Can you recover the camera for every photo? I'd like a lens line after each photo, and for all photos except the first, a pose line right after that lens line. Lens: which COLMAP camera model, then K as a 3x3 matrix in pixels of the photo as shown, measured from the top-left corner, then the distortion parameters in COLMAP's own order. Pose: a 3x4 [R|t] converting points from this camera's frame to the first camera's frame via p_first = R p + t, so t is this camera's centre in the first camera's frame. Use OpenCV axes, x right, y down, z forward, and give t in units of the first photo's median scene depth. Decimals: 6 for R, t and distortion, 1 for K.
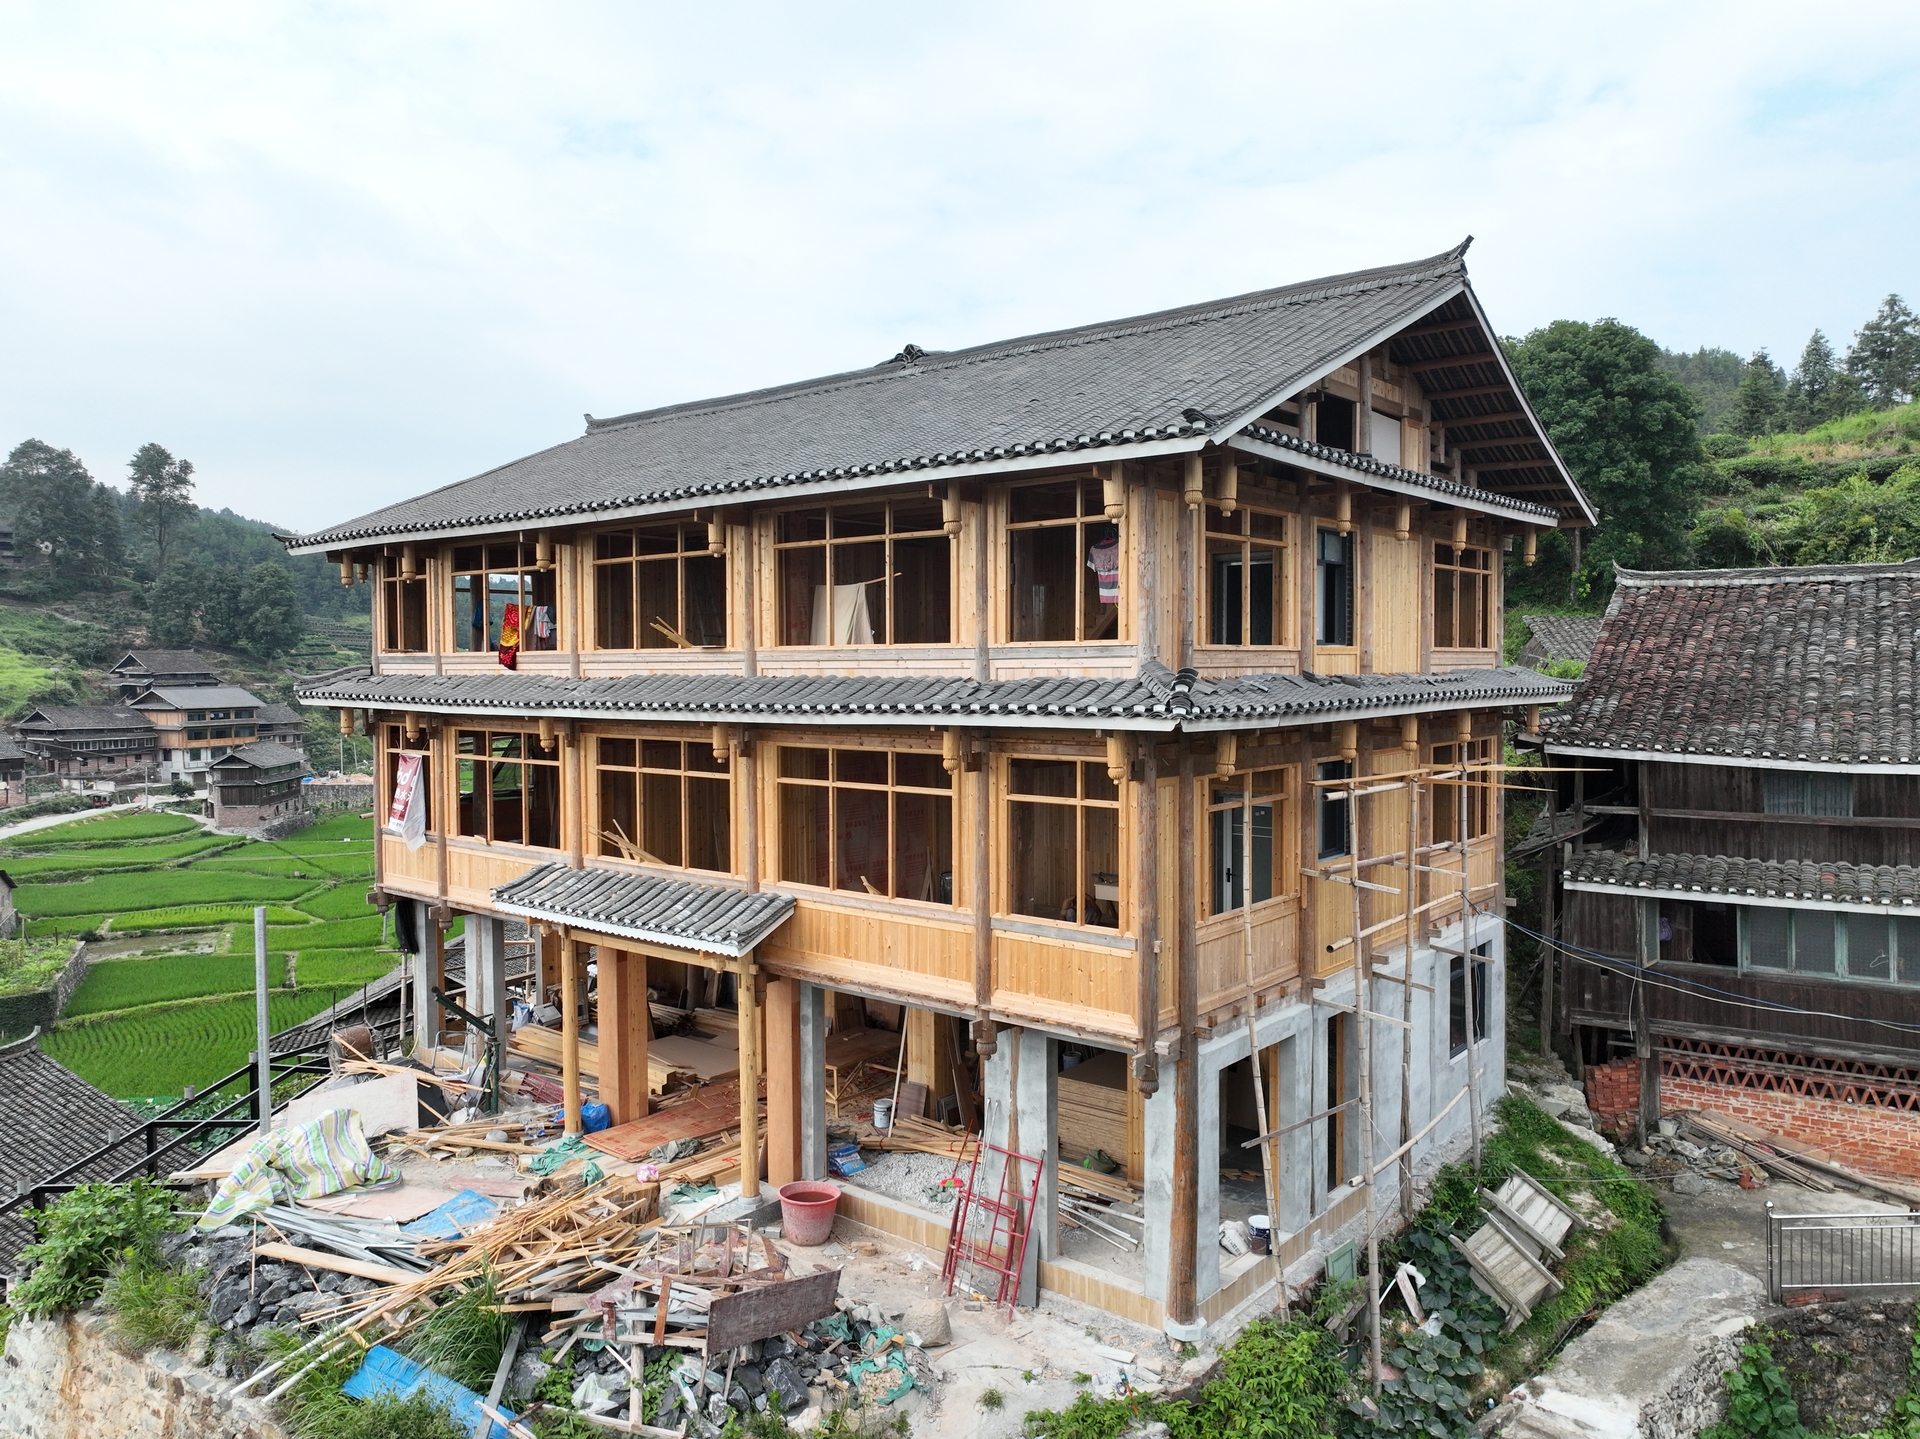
lens RADIAL K [[1317.7, 0, 953.2], [0, 1317.7, 728.9], [0, 0, 1]] dist [0.003649, 0.013365]
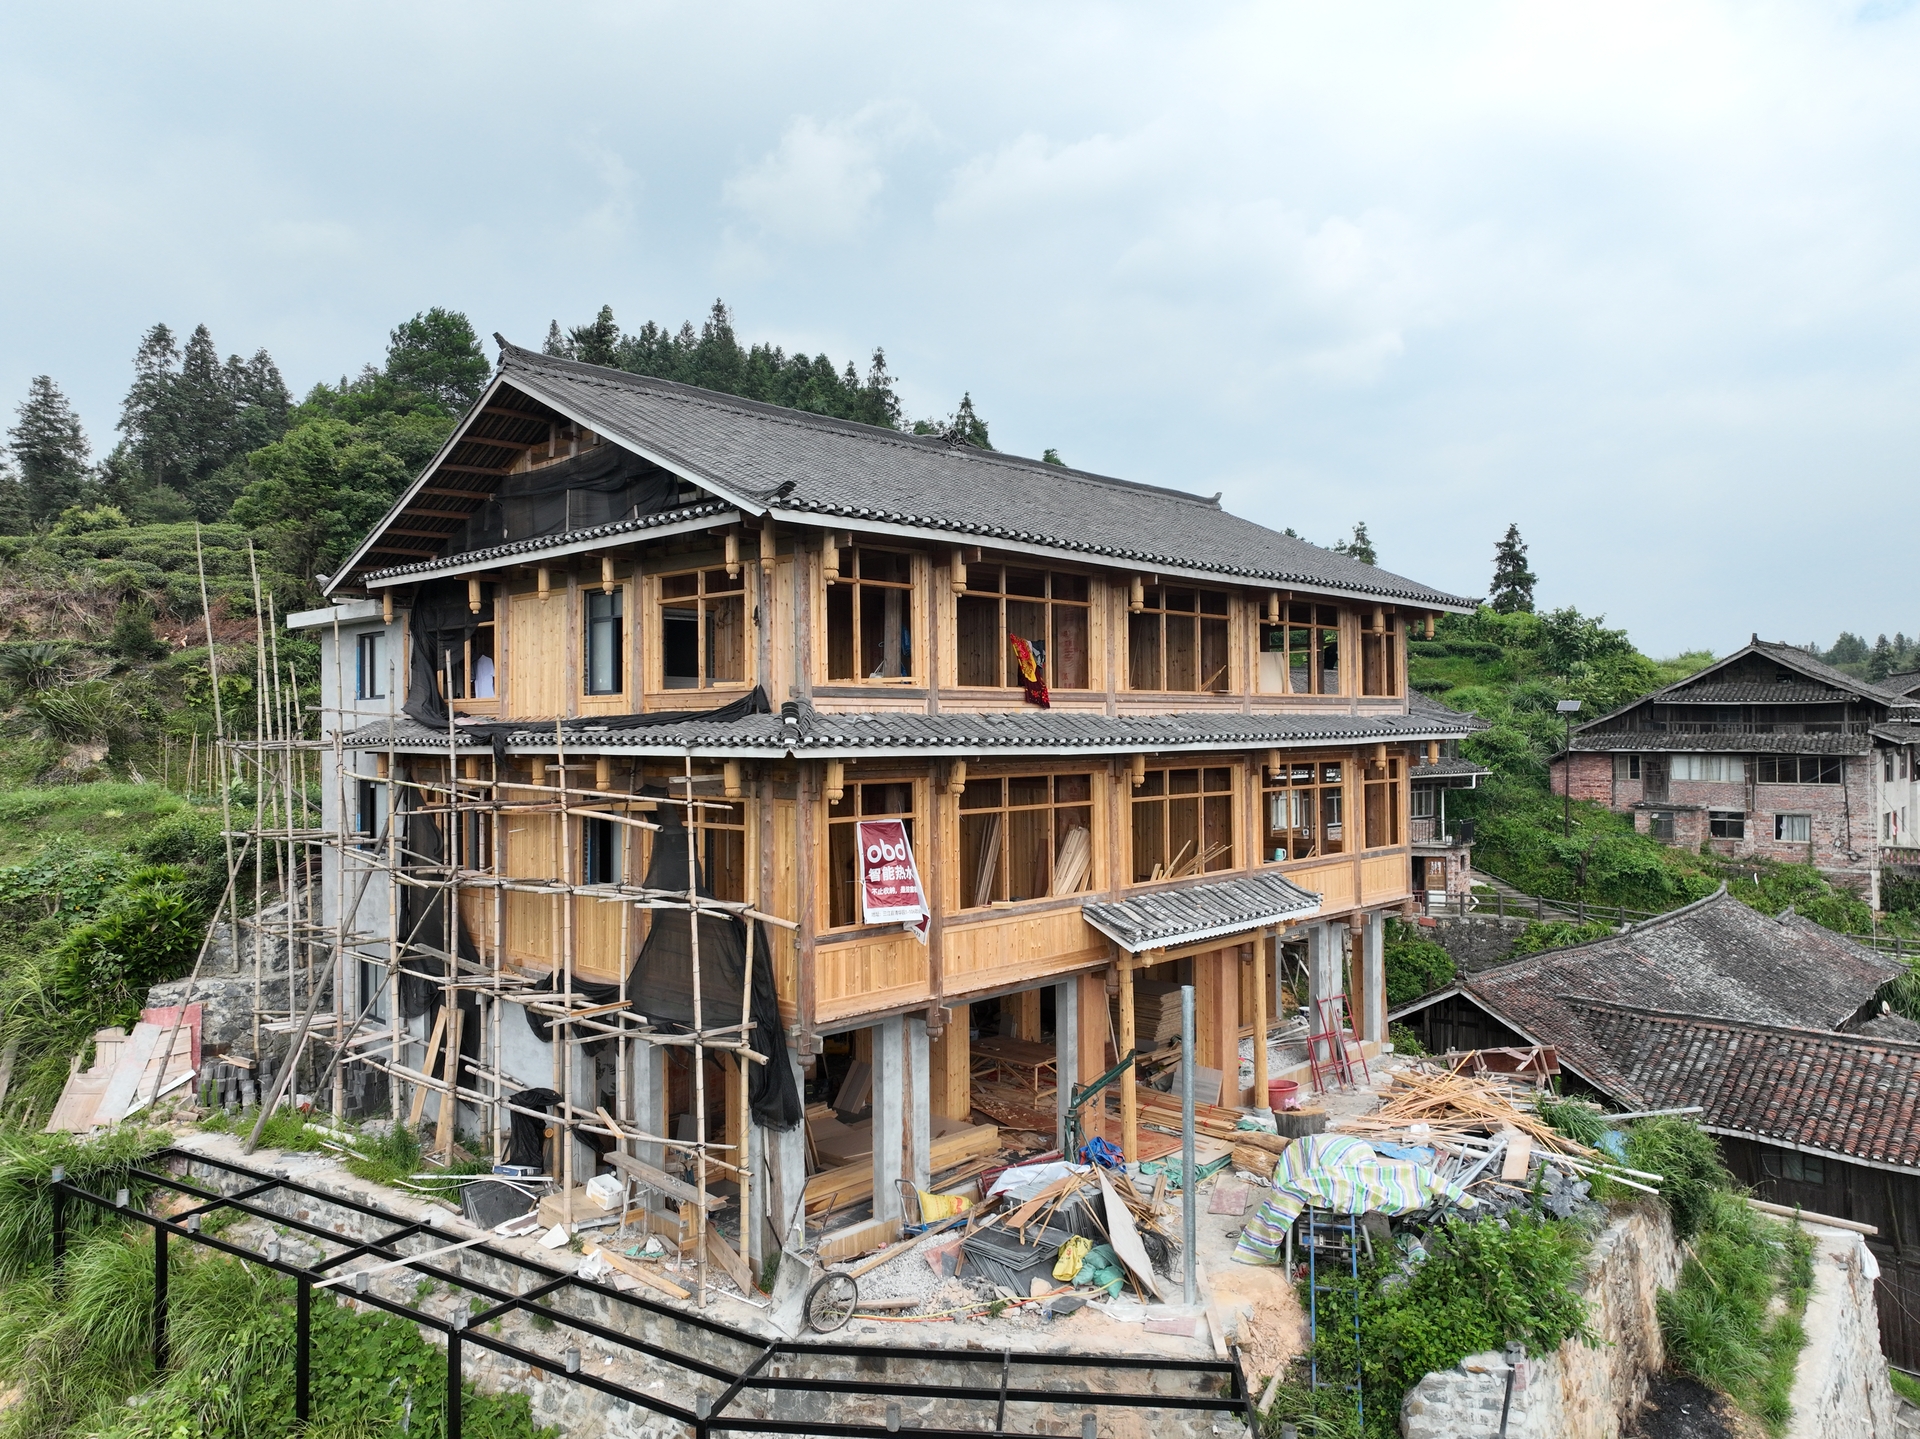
lens RADIAL K [[1317.7, 0, 951.1], [0, 1317.7, 708.0], [0, 0, 1]] dist [0.003649, 0.013365]
pose [[0.036123, 0.005235, 0.999334, -1.222309], [0.022723, 0.999723, -0.006058, -0.039465], [-0.999089, 0.022927, 0.035995, 1.003983]]
